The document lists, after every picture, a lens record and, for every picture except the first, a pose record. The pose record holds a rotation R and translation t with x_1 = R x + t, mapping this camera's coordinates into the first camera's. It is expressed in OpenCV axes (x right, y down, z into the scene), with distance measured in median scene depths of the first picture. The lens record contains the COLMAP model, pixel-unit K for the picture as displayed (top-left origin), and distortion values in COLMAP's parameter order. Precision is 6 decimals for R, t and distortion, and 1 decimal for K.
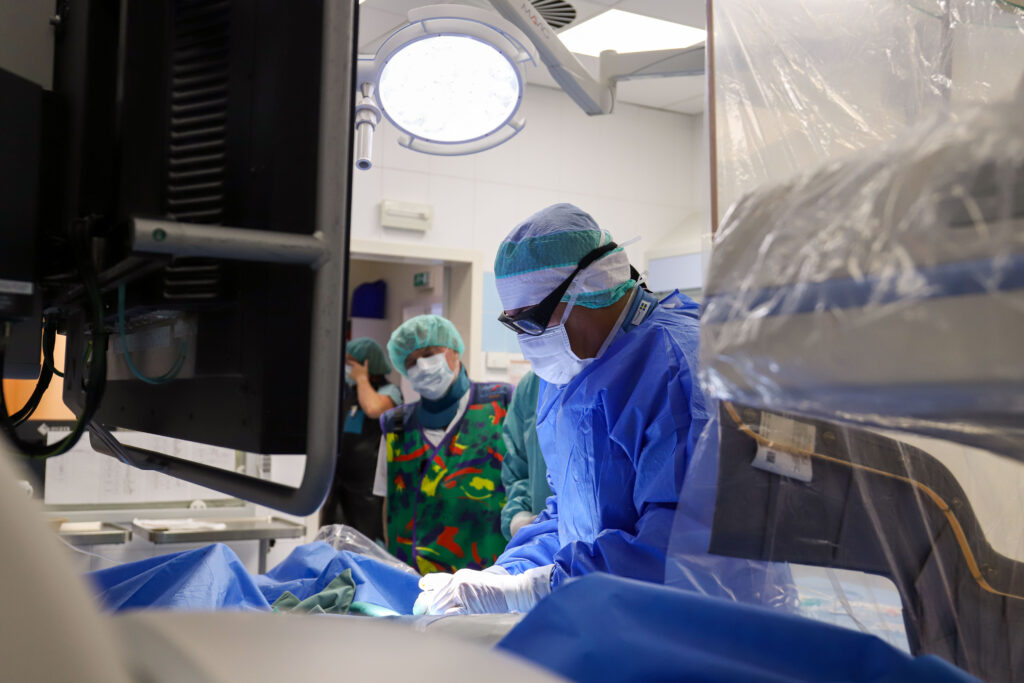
lens RADIAL K [[1209.2, 0, 512.0], [0, 1209.2, 341.5], [0, 0, 1]] dist [0.256737, 0.006574]
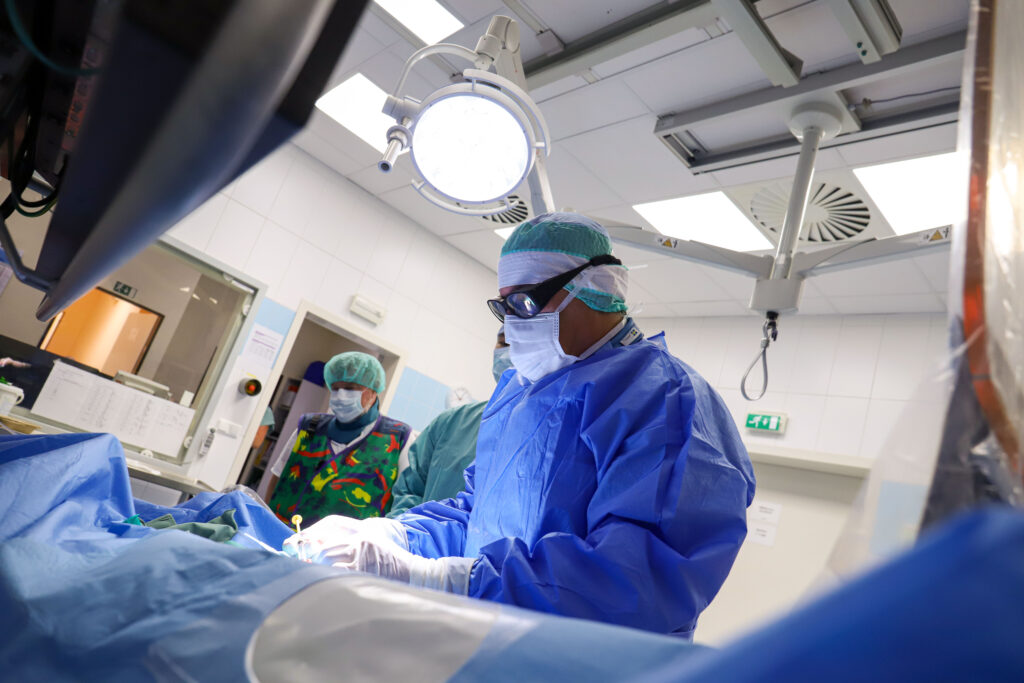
lens RADIAL K [[695.0, 0, 512.9], [0, 695.0, 354.2], [0, 0, 1]] dist [-0.112103, 0.096902]
pose [[0.927899, 0.343095, 0.145909, -0.056276], [-0.311793, 0.928673, -0.200879, 0.133095], [-0.204422, 0.140902, 0.968689, 0.486980]]
